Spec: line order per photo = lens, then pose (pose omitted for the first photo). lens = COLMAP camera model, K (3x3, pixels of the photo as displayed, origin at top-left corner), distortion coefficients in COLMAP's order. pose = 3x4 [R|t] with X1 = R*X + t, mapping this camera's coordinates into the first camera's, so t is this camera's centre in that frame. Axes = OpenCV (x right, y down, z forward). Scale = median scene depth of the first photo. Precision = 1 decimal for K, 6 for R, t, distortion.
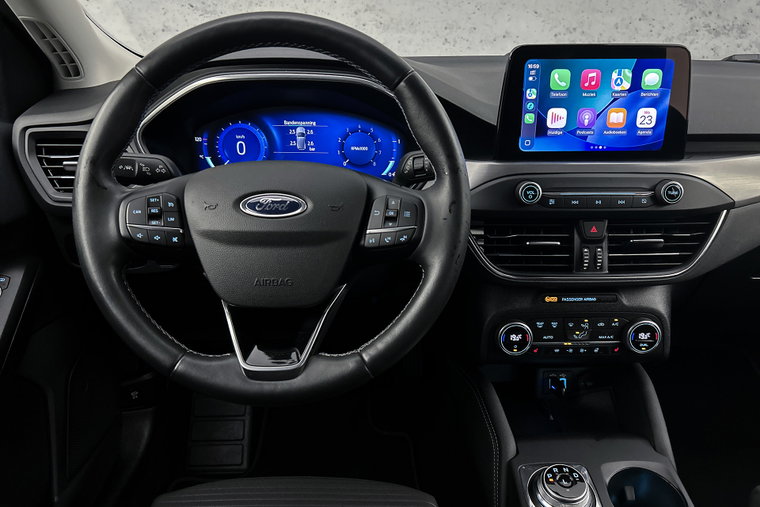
lens RADIAL K [[576.5, 0, 387.1], [0, 576.5, 258.9], [0, 0, 1]] dist [0.046805, -0.050158]
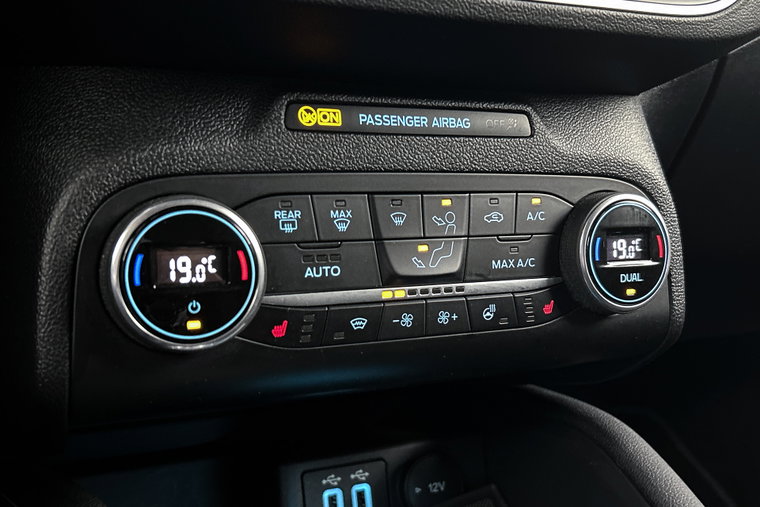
lens RADIAL K [[794.8, 0, 378.7], [0, 794.8, 256.3], [0, 0, 1]] dist [0.101407, 0.000000]
pose [[0.913417, -0.033520, 0.405643, 0.166686], [0.112939, 0.978342, -0.173469, 0.200070], [-0.391043, 0.204262, 0.897420, 0.706297]]
